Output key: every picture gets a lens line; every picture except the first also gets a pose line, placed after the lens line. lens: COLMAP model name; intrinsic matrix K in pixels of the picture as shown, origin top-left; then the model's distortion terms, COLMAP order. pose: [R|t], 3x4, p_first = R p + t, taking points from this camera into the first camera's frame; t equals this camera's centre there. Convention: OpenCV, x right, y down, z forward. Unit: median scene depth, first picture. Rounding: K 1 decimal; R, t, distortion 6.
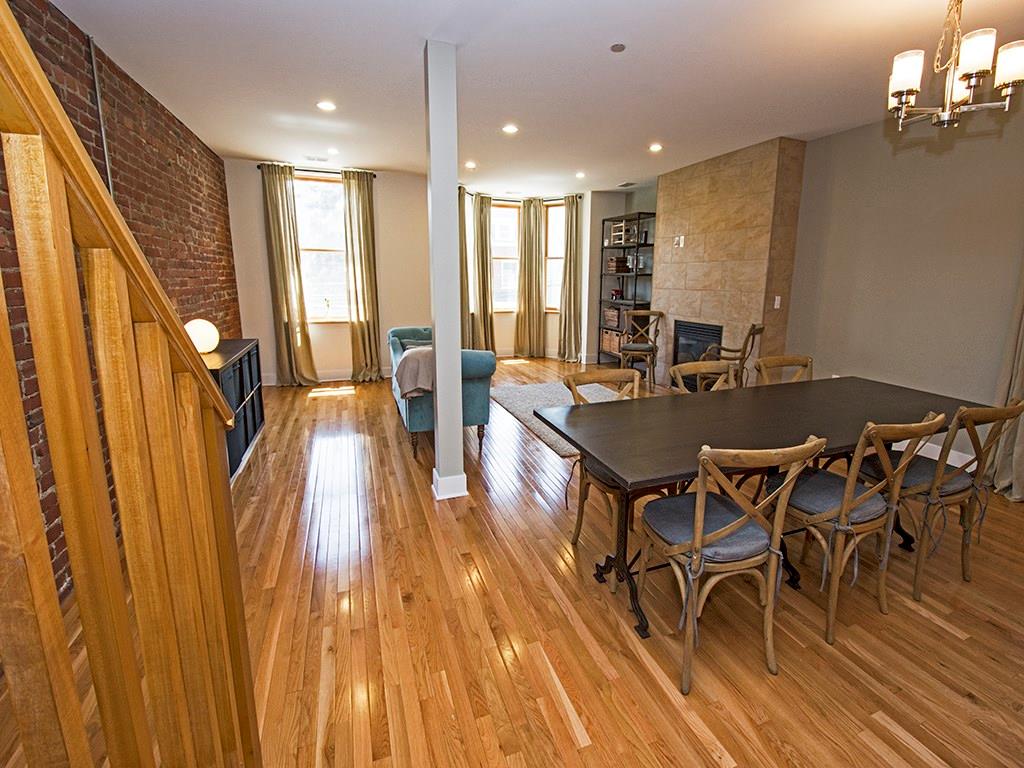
lens RADIAL K [[439.7, 0, 512.0], [0, 439.7, 384.0], [0, 0, 1]] dist [-0.002025, -0.000256]
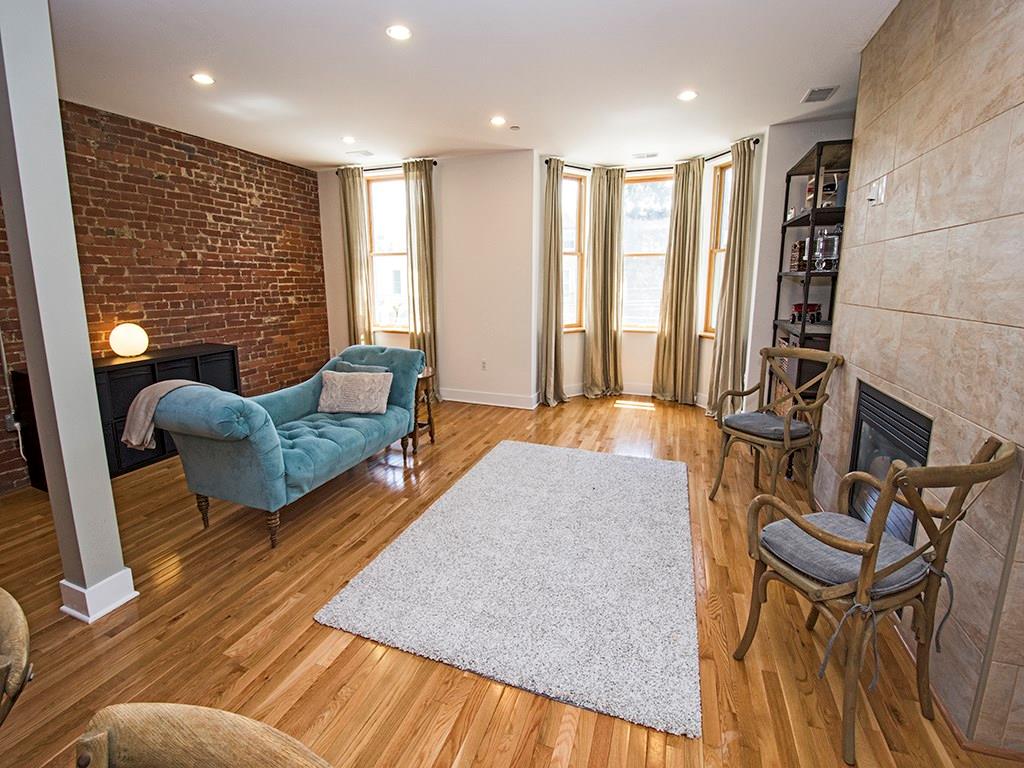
lens RADIAL K [[439.7, 0, 512.0], [0, 439.7, 384.0], [0, 0, 1]] dist [-0.002025, -0.000256]
pose [[0.759999, 0.140403, -0.634577, 0.387384], [-0.150616, 0.987855, 0.038182, -0.106827], [0.632231, 0.066559, 0.771916, 0.461364]]
